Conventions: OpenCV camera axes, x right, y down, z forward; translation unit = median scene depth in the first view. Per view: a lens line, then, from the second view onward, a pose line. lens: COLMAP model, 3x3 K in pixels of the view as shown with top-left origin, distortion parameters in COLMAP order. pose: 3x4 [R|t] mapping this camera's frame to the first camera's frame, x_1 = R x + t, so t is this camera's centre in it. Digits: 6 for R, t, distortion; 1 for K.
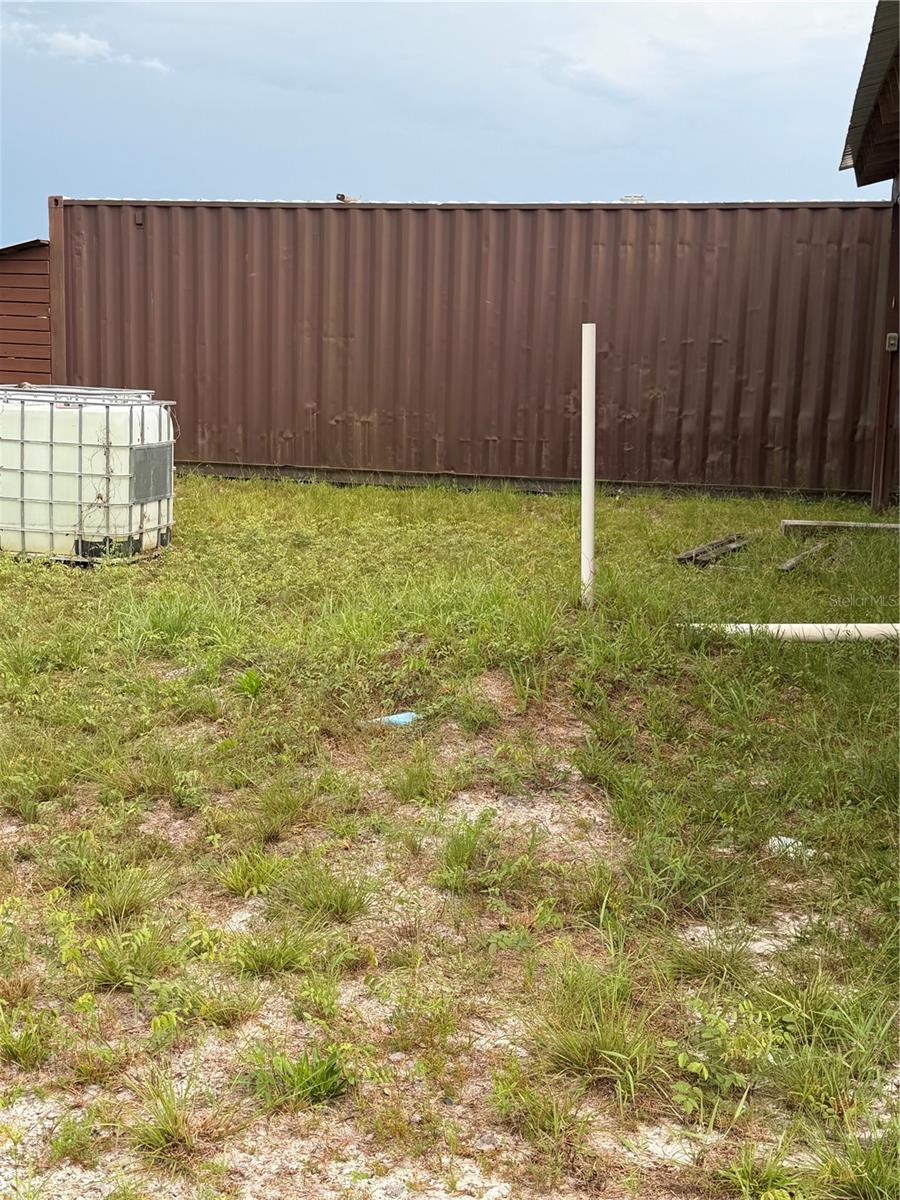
lens RADIAL K [[1577.5, 0, 449.5], [0, 1577.5, 597.2], [0, 0, 1]] dist [0.074993, 0.000000]
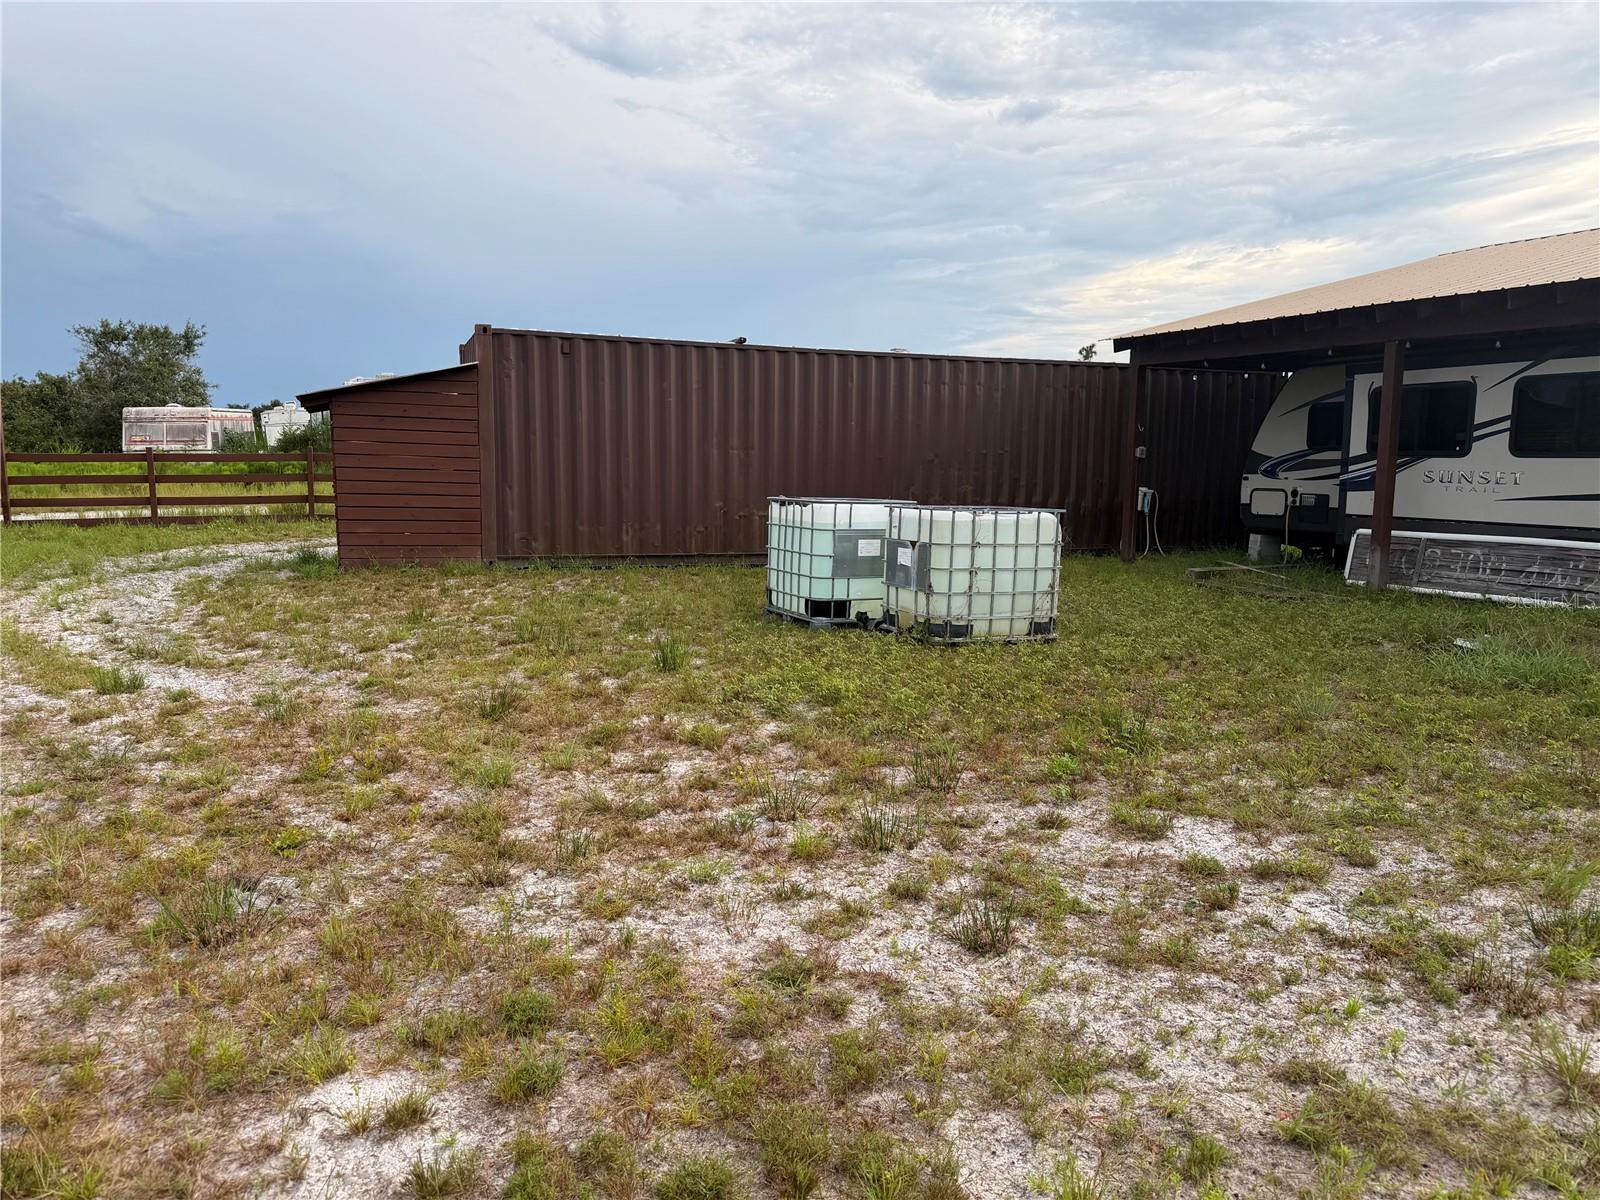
lens RADIAL K [[1132.3, 0, 789.4], [0, 1132.3, 597.8], [0, 0, 1]] dist [0.013907, -0.014163]
pose [[0.804692, -0.081941, 0.588010, -0.567439], [0.095065, 0.995434, 0.008621, -0.050549], [-0.586032, 0.048962, 0.808808, 0.251346]]
